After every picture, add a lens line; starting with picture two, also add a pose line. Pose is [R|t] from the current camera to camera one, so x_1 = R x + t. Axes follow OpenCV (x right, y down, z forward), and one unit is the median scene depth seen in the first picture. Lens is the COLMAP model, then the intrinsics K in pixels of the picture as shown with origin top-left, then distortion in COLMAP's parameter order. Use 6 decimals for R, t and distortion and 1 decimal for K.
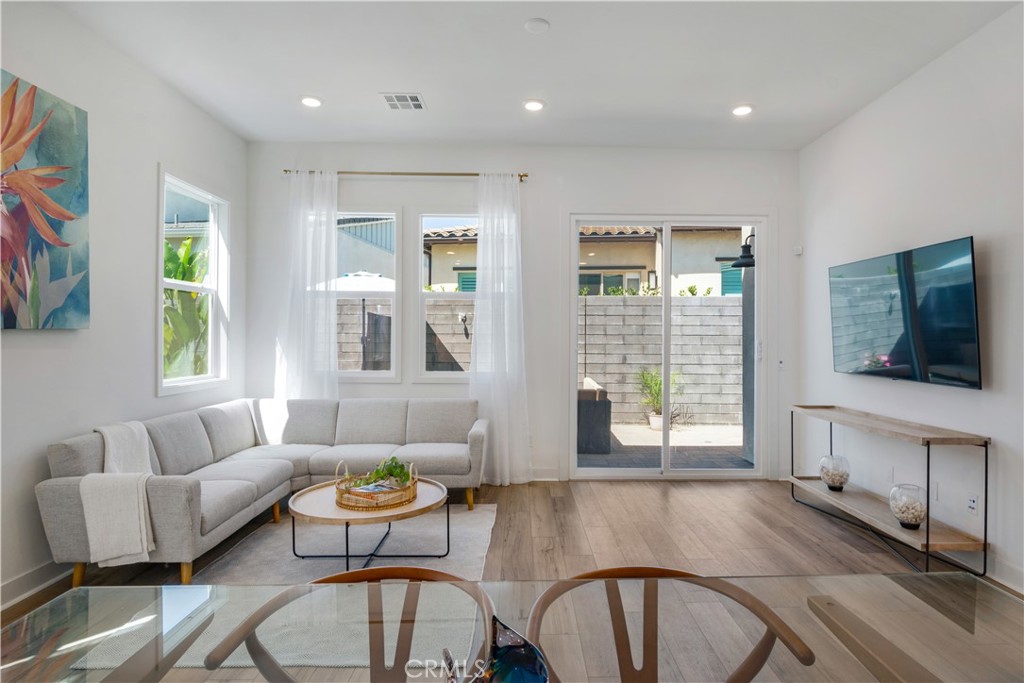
lens RADIAL K [[555.0, 0, 530.9], [0, 555.0, 333.1], [0, 0, 1]] dist [-0.003553, -0.008133]
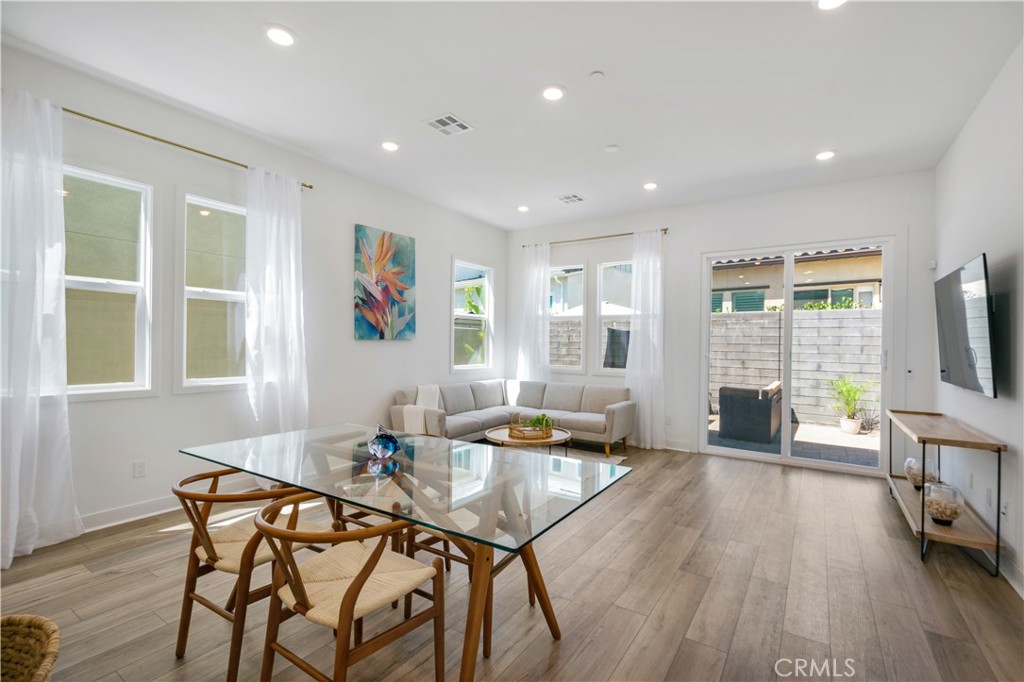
lens RADIAL K [[446.4, 0, 529.9], [0, 446.4, 343.0], [0, 0, 1]] dist [-0.002562, -0.001582]
pose [[0.829855, 0.006310, -0.557943, 0.349929], [-0.005697, 0.999980, 0.002835, -0.000452], [0.557950, 0.000826, 0.829874, -0.126042]]
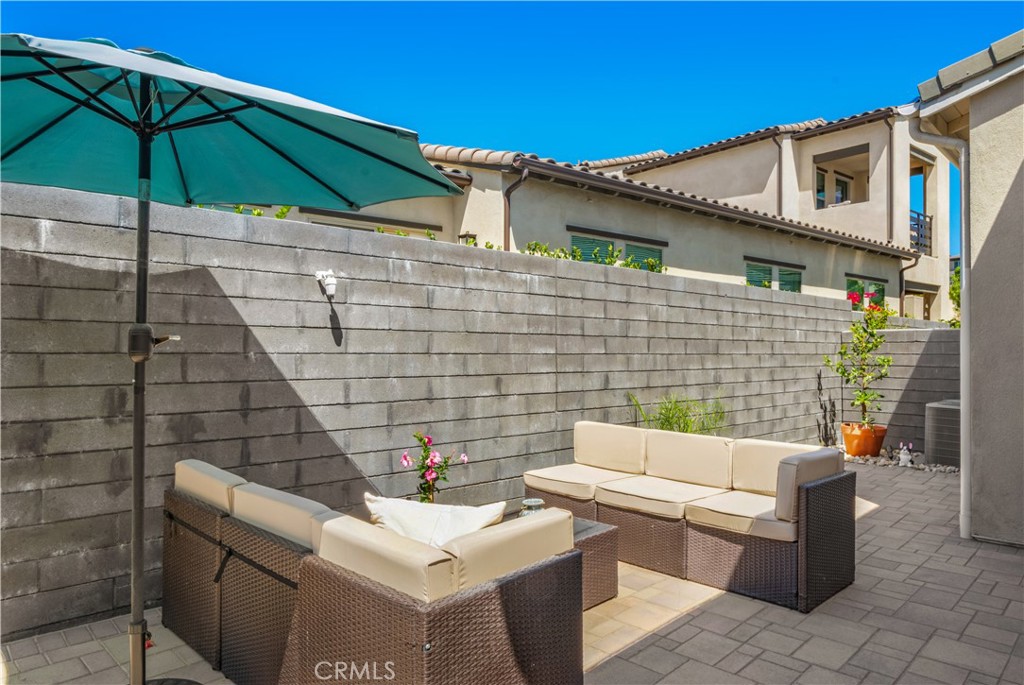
lens RADIAL K [[647.5, 0, 523.1], [0, 647.5, 343.0], [0, 0, 1]] dist [-0.027676, 0.000651]
pose [[0.711873, 0.006692, 0.702276, -0.629364], [-0.009066, 0.999959, -0.000339, 0.019837], [-0.702249, -0.006126, 0.711905, 1.144334]]
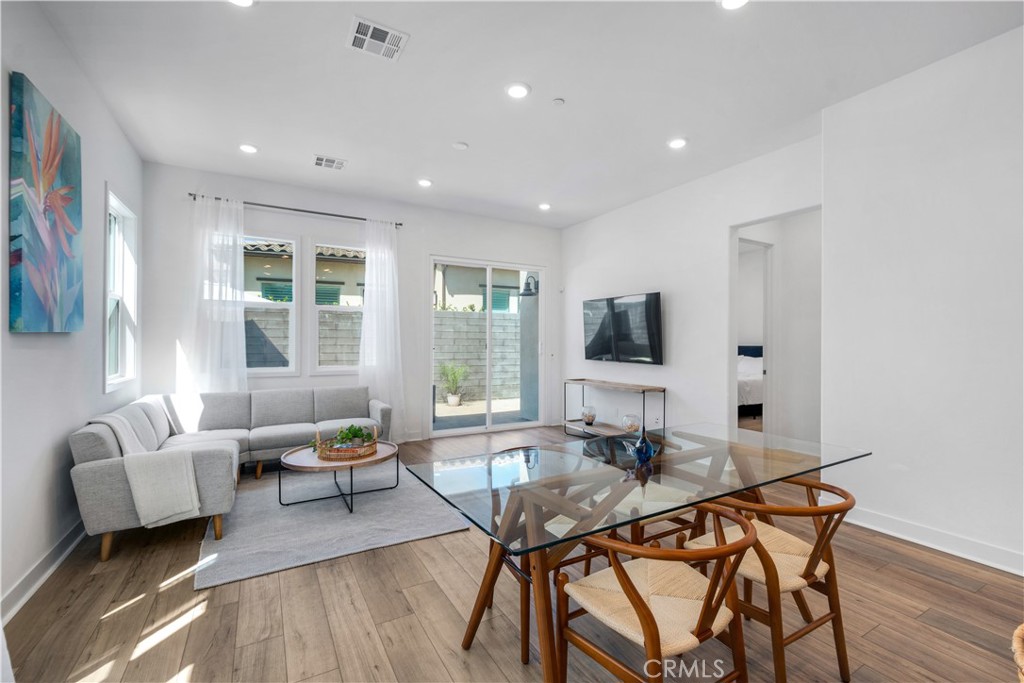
lens RADIAL K [[446.4, 0, 528.4], [0, 446.4, 340.7], [0, 0, 1]] dist [-0.002562, -0.001582]
pose [[0.870423, 0.000732, 0.492304, -0.297379], [-0.004840, 0.999963, 0.007070, -0.000626], [-0.492281, -0.008537, 0.870395, -0.147754]]
